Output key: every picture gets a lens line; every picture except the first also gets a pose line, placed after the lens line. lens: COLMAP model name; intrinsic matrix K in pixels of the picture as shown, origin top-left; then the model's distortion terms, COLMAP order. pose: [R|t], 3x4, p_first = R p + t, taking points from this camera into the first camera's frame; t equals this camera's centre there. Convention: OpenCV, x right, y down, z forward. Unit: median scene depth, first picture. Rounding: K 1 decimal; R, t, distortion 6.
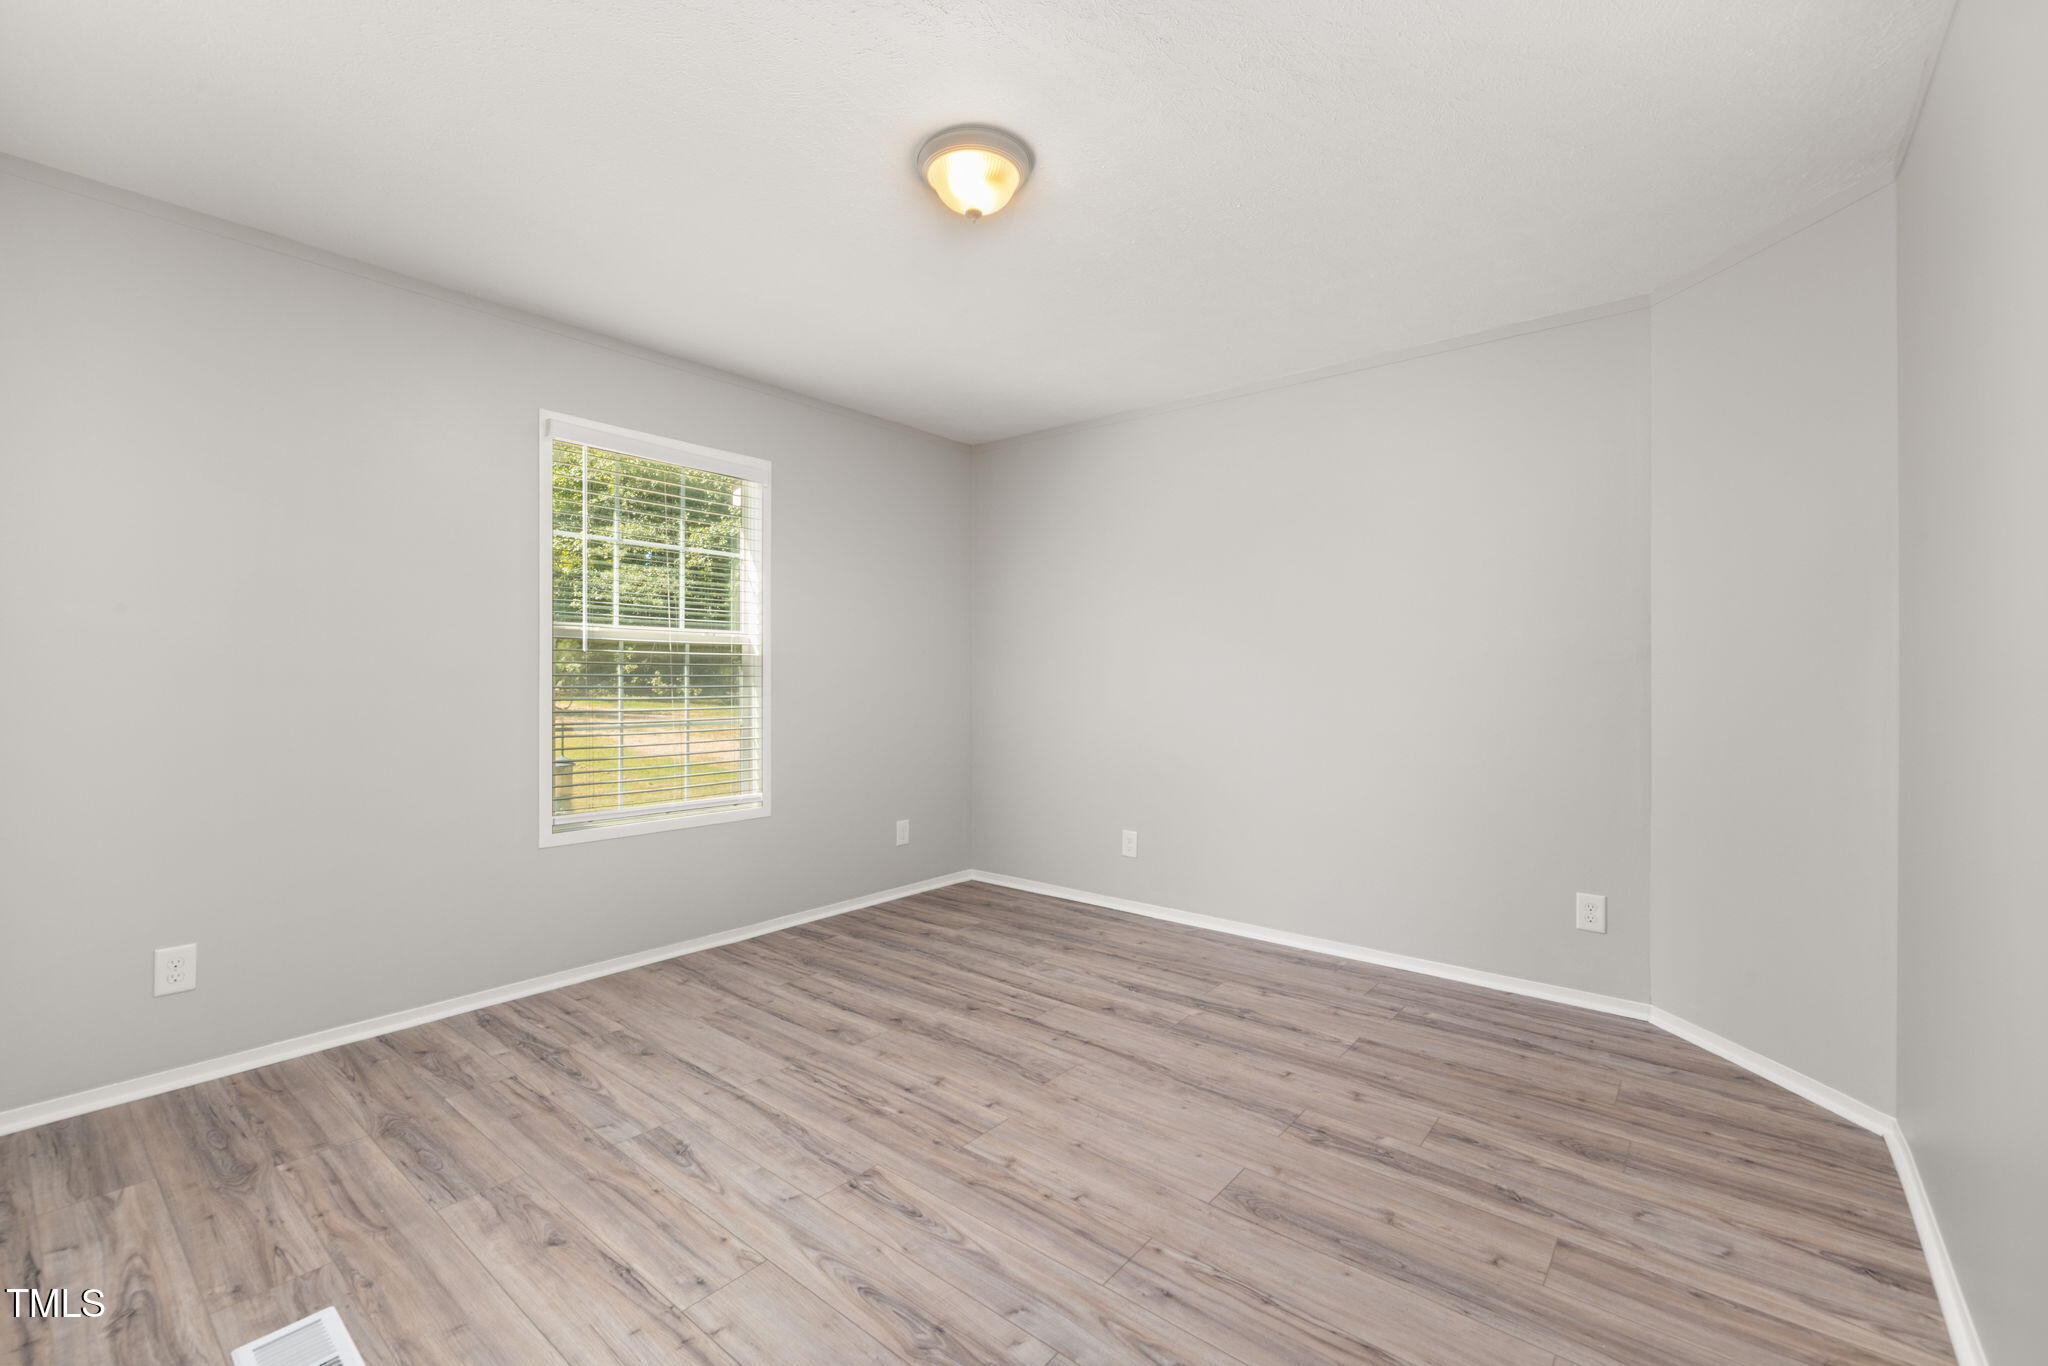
lens RADIAL K [[886.2, 0, 1011.9], [0, 886.2, 676.5], [0, 0, 1]] dist [0.015931, -0.000059]
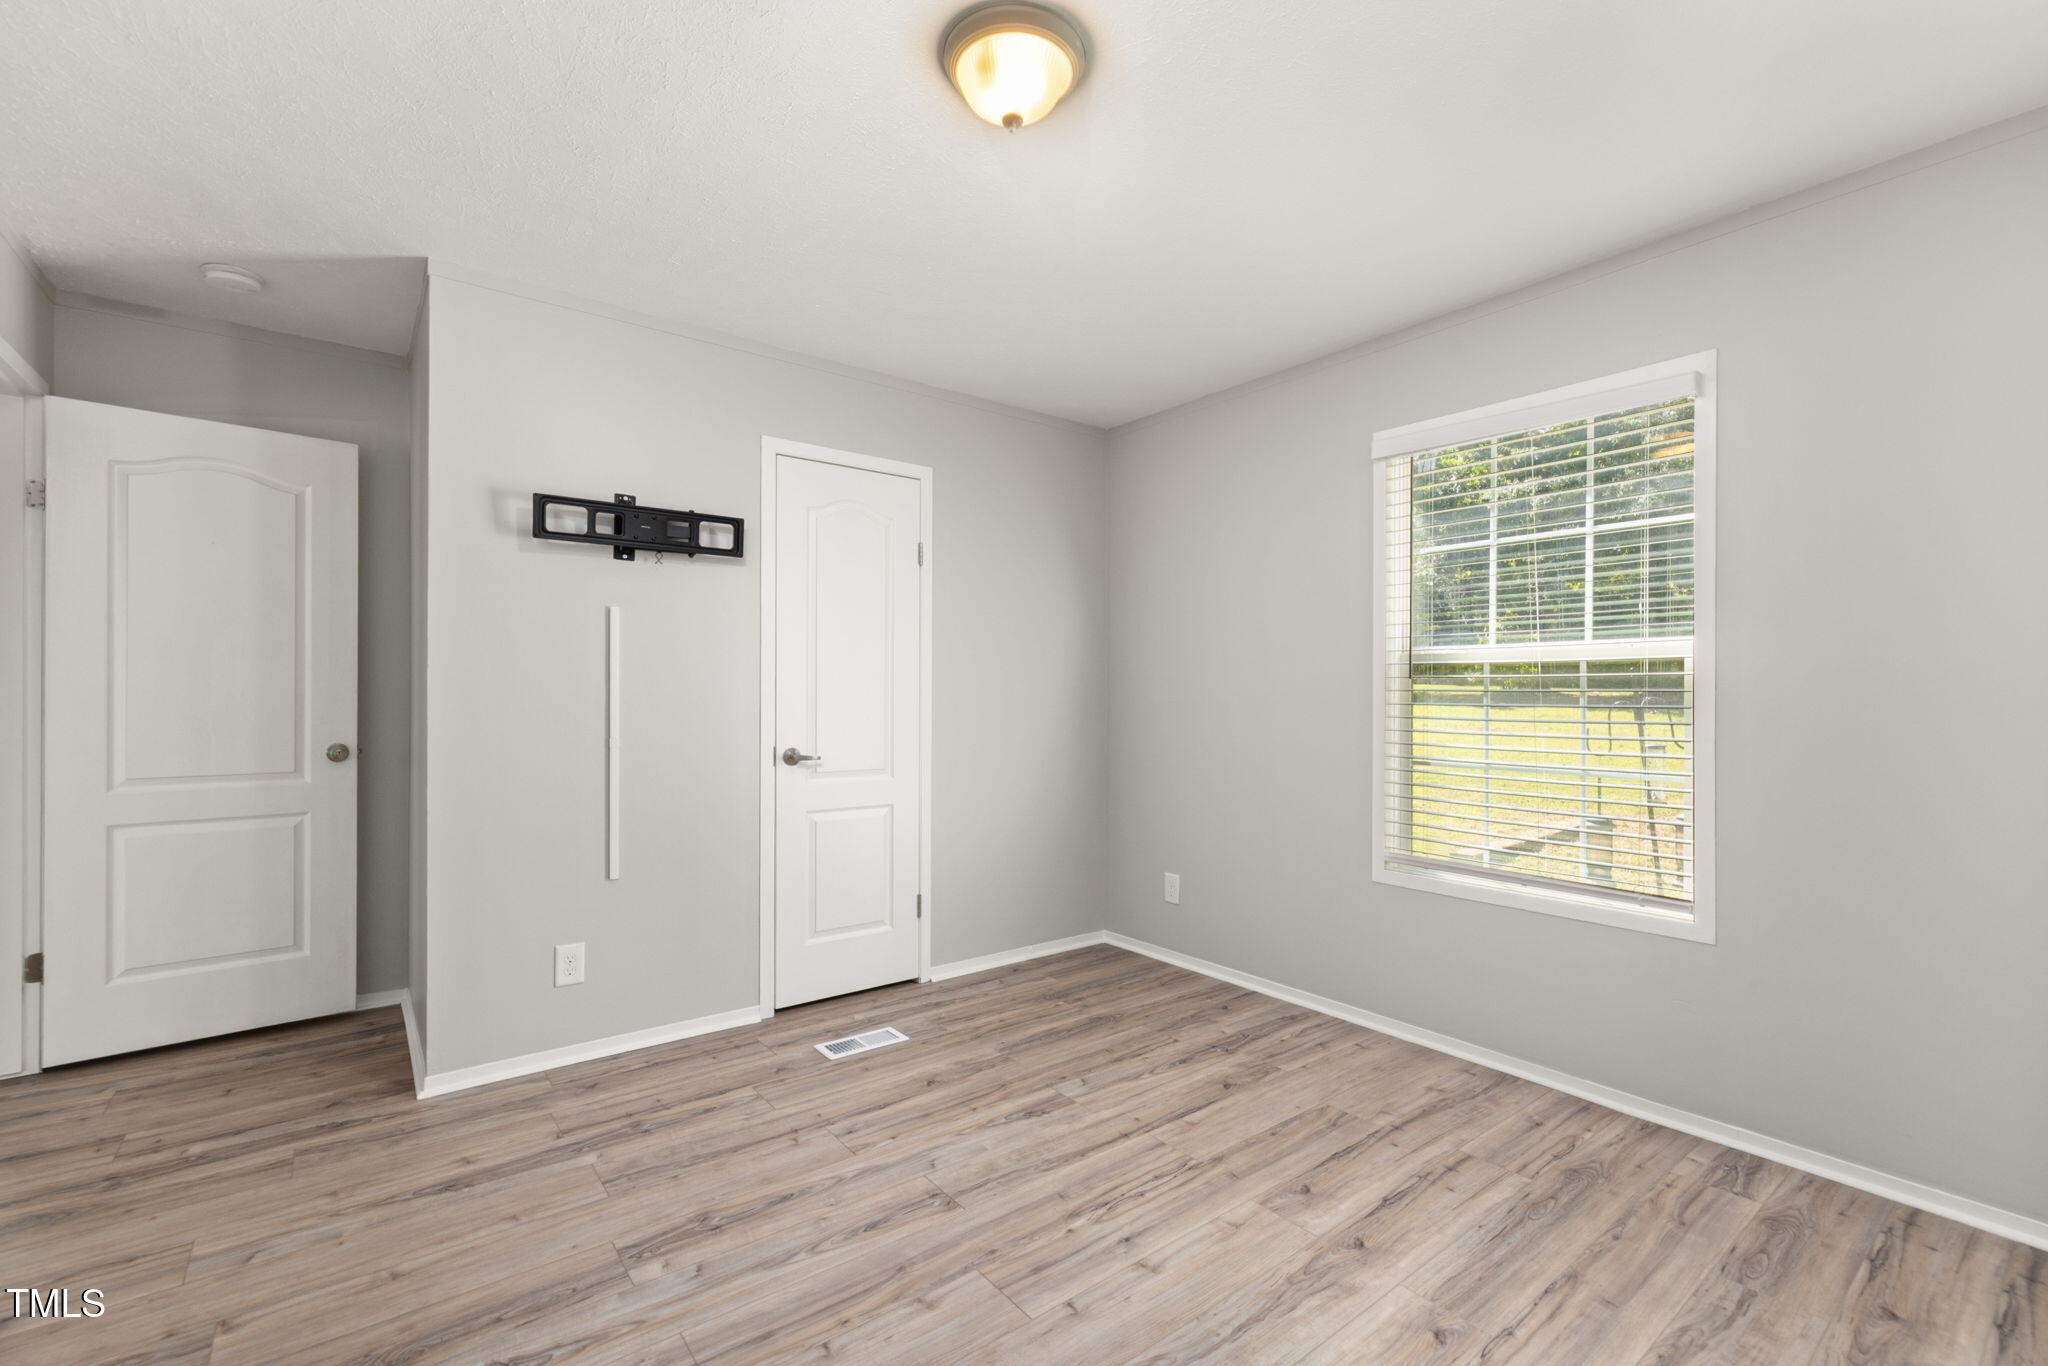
lens RADIAL K [[886.2, 0, 1010.6], [0, 886.2, 702.0], [0, 0, 1]] dist [0.015931, -0.000059]
pose [[-0.233179, -0.000436, -0.972434, 0.607803], [-0.004425, 0.999990, 0.000613, -0.003641], [0.972424, 0.004446, -0.233179, 0.991734]]
